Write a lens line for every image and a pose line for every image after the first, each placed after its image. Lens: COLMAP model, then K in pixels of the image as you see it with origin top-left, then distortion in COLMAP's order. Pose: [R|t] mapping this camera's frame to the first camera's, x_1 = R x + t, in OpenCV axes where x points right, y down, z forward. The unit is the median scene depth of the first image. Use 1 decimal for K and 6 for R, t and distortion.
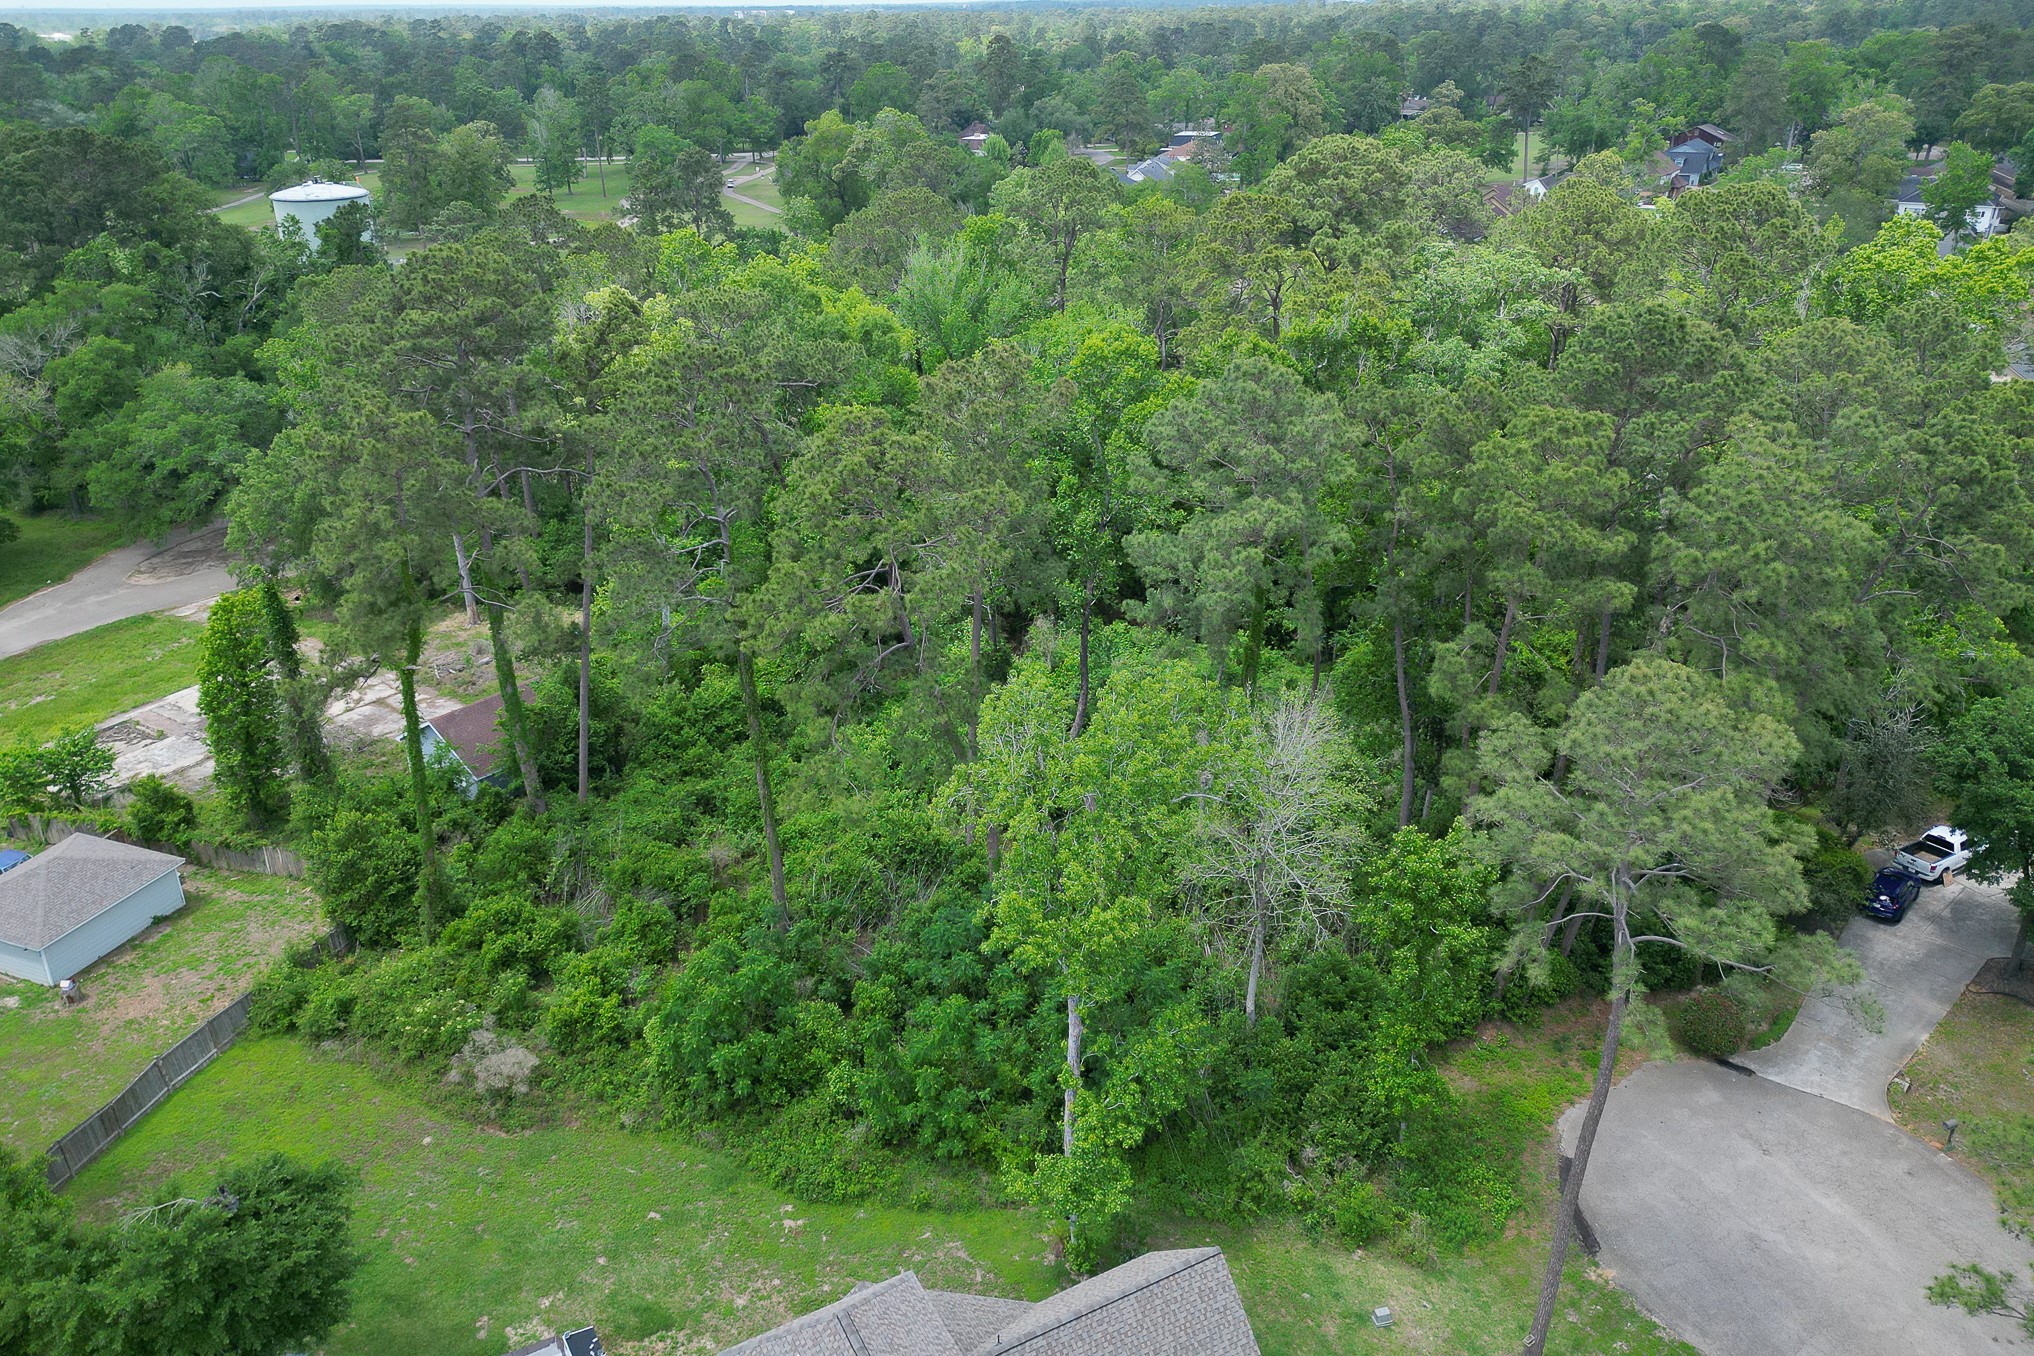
lens RADIAL K [[1432.6, 0, 991.9], [0, 1432.6, 629.2], [0, 0, 1]] dist [0.060462, -0.048028]
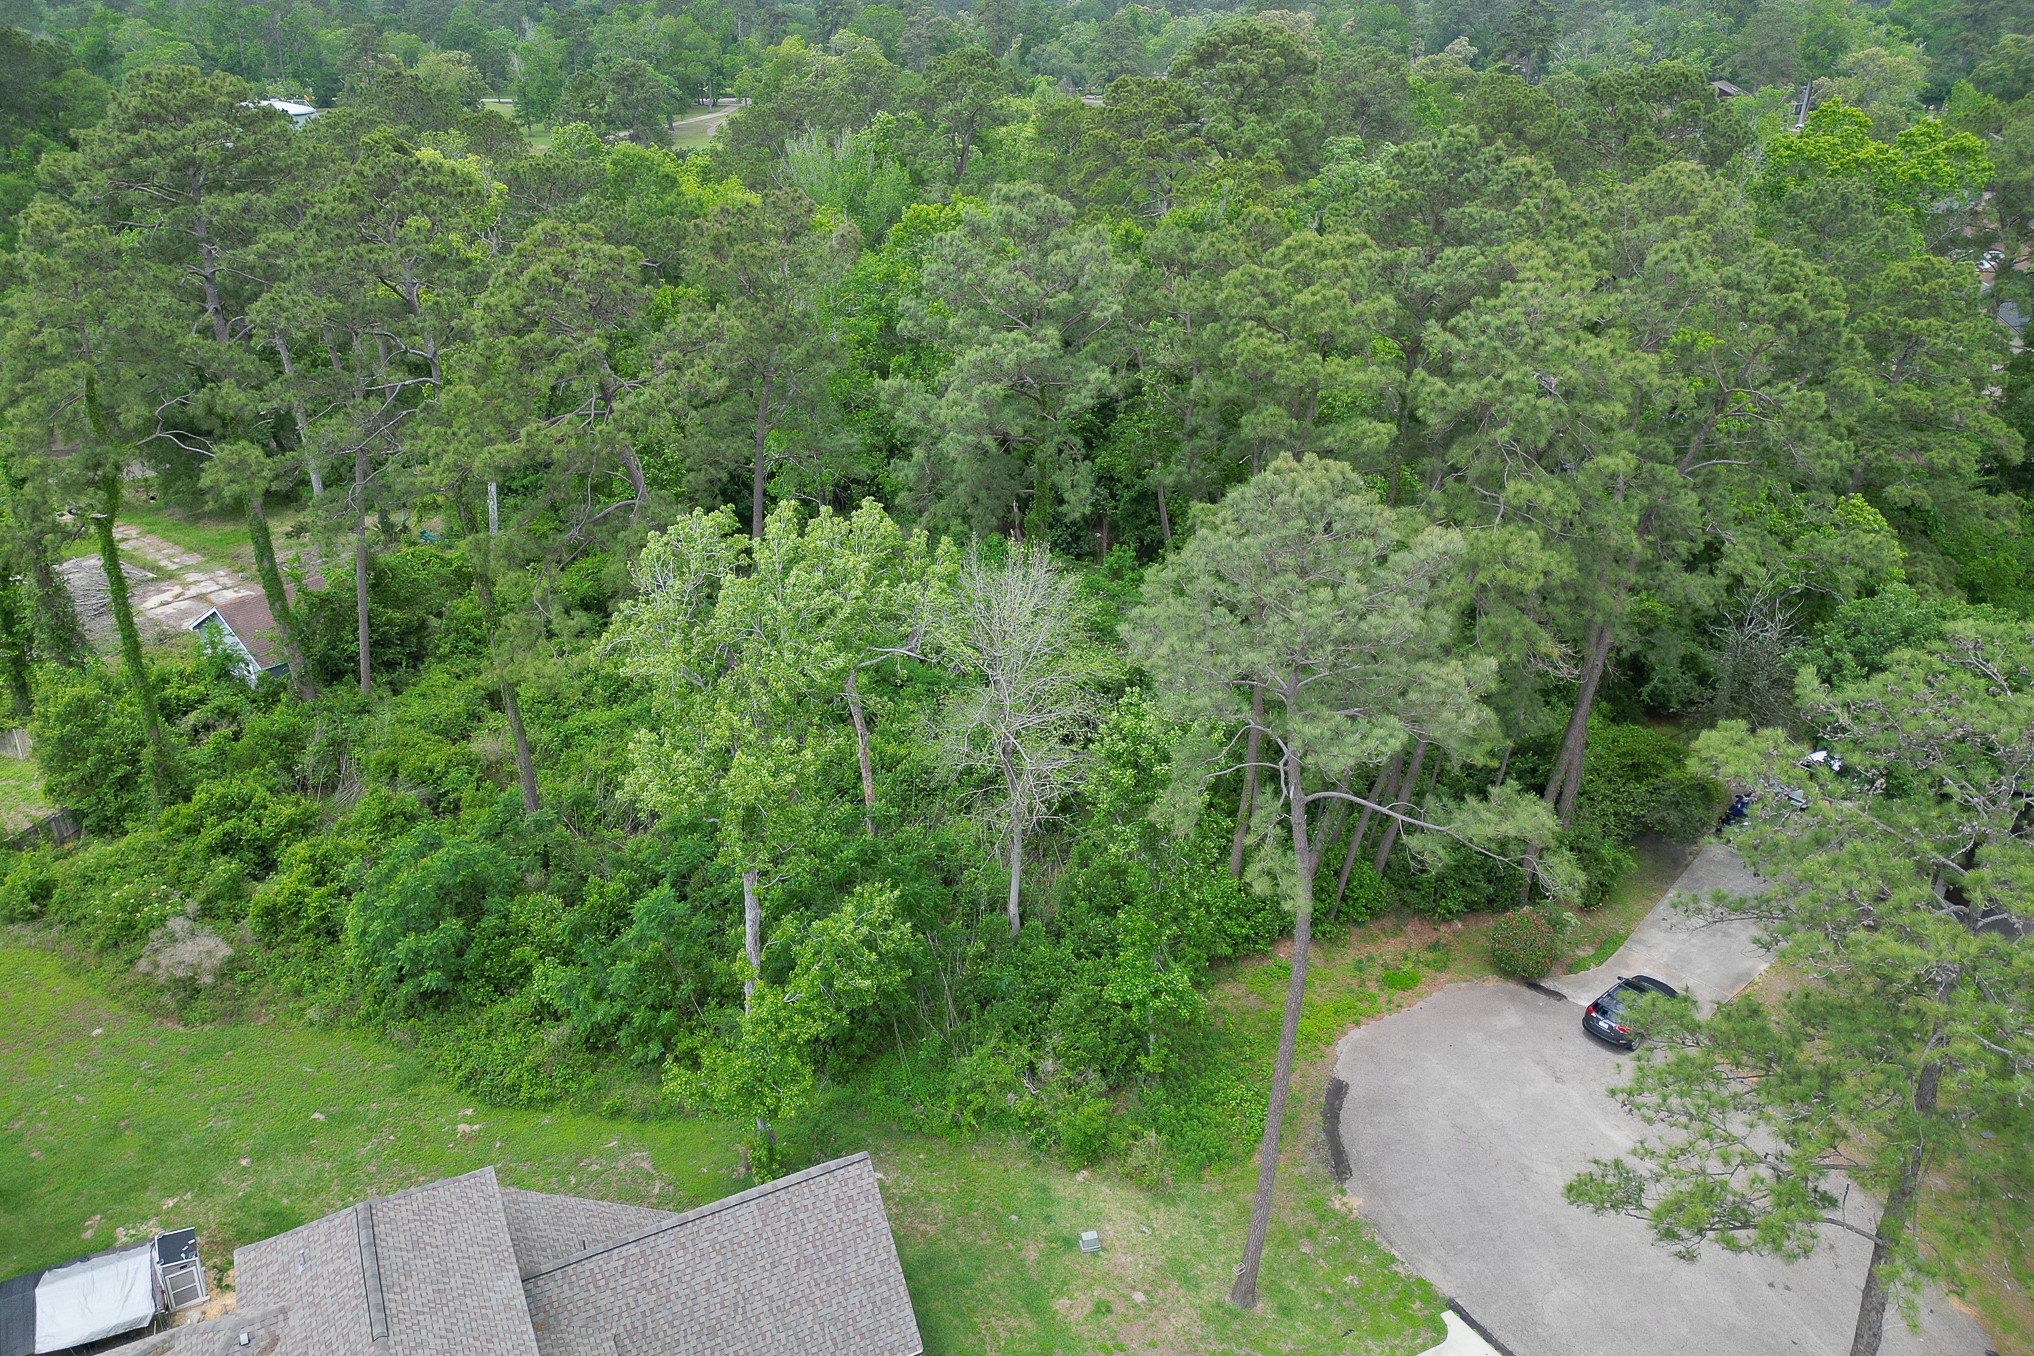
lens RADIAL K [[1432.6, 0, 990.7], [0, 1432.6, 625.6], [0, 0, 1]] dist [0.060462, -0.048028]
pose [[0.999585, 0.023246, -0.016986, 0.168100], [-0.022971, 0.999604, 0.016255, 0.063656], [0.017358, -0.015858, 0.999724, 0.089173]]
